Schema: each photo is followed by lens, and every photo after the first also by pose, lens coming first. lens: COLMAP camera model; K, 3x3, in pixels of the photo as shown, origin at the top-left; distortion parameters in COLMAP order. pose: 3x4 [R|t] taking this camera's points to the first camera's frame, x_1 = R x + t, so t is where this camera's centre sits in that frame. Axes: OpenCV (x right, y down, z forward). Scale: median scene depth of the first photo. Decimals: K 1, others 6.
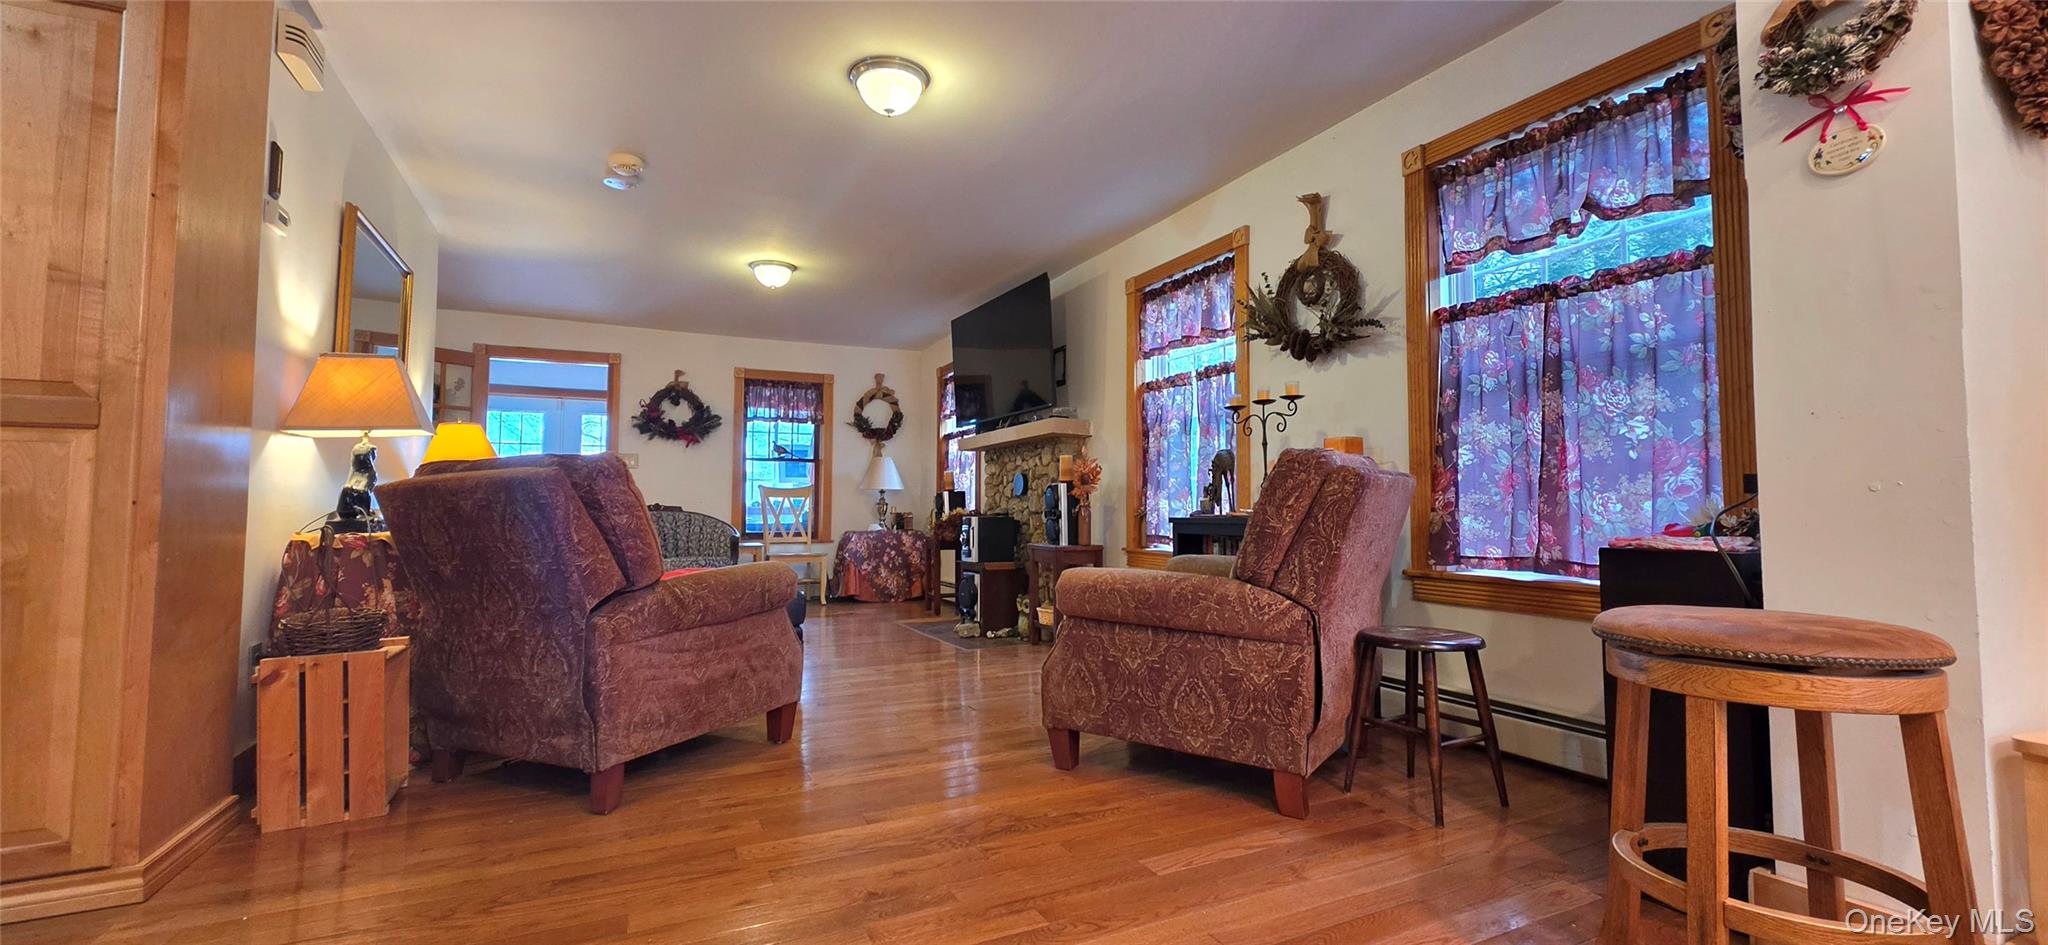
lens RADIAL K [[821.7, 0, 1021.3], [0, 821.7, 462.9], [0, 0, 1]] dist [-0.000284, 0.000229]
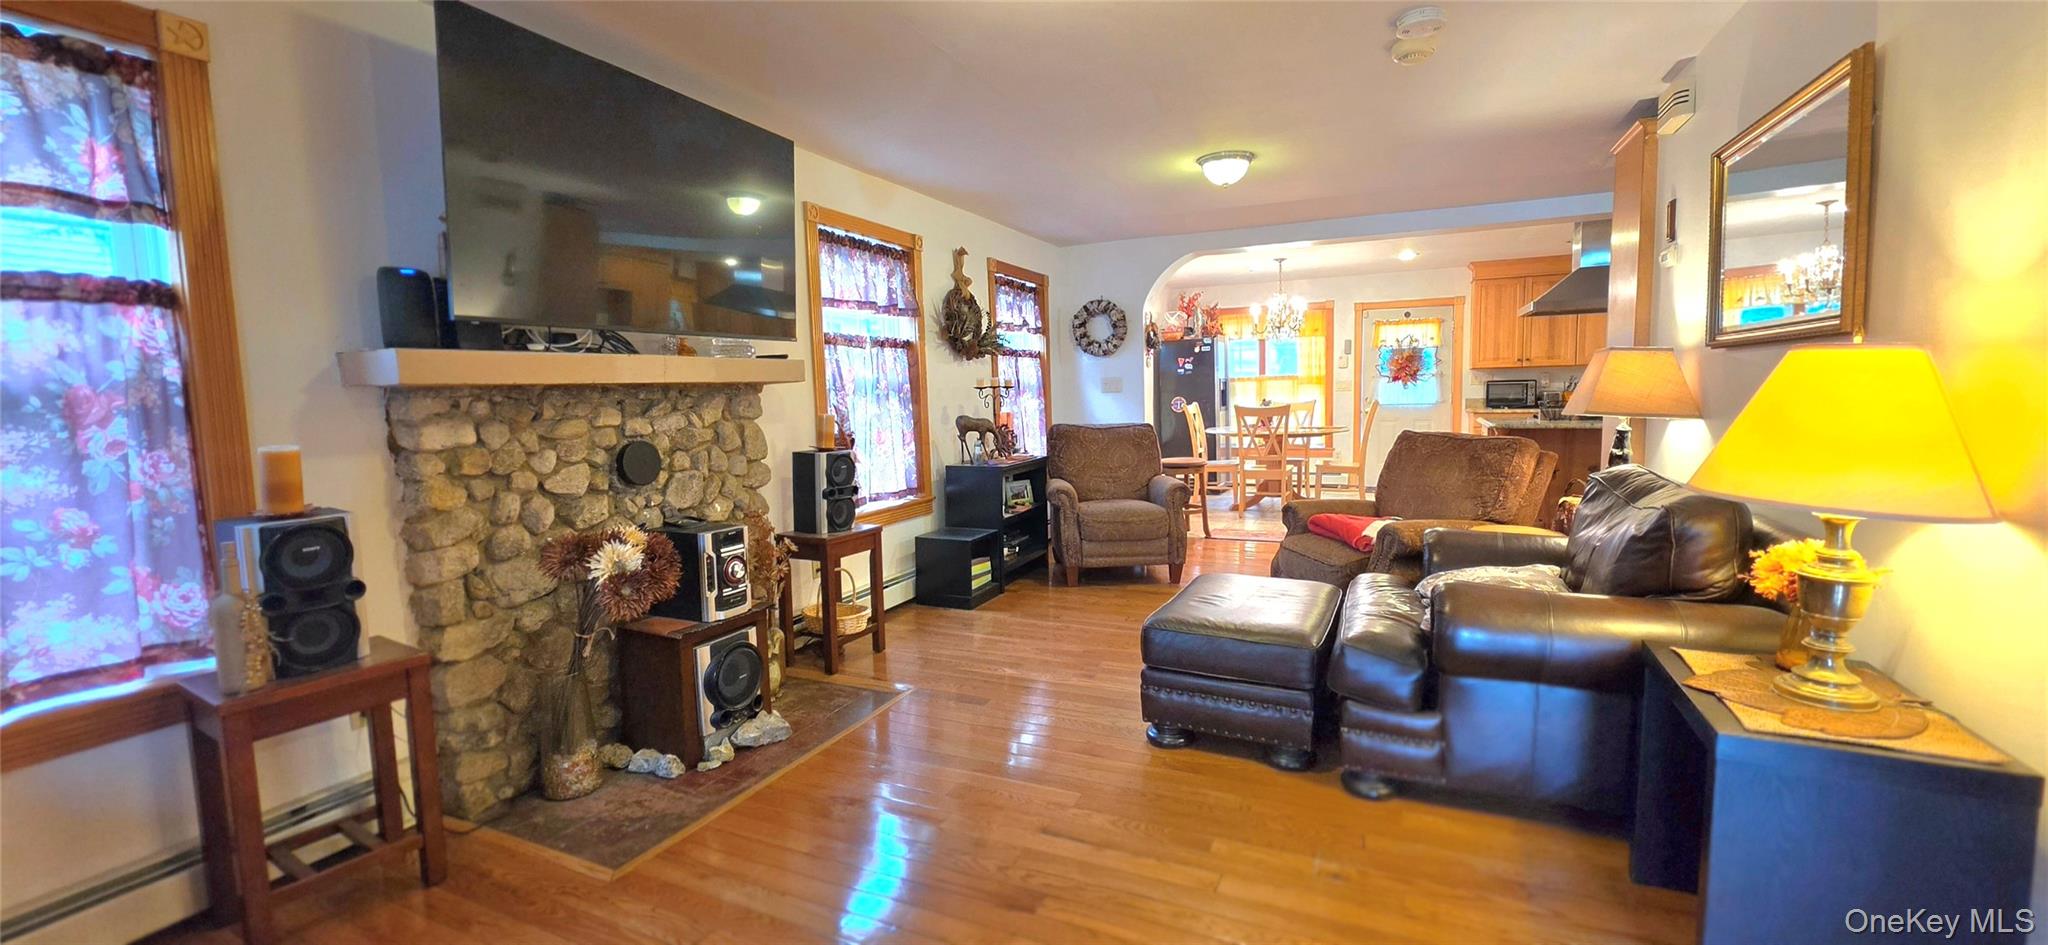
lens RADIAL K [[821.7, 0, 1021.3], [0, 821.7, 462.9], [0, 0, 1]] dist [-0.000284, 0.000229]
pose [[-0.622832, -0.054156, 0.780479, -0.730319], [-0.012650, 0.998168, 0.059166, -0.014122], [-0.782253, 0.026977, -0.622376, 1.478953]]
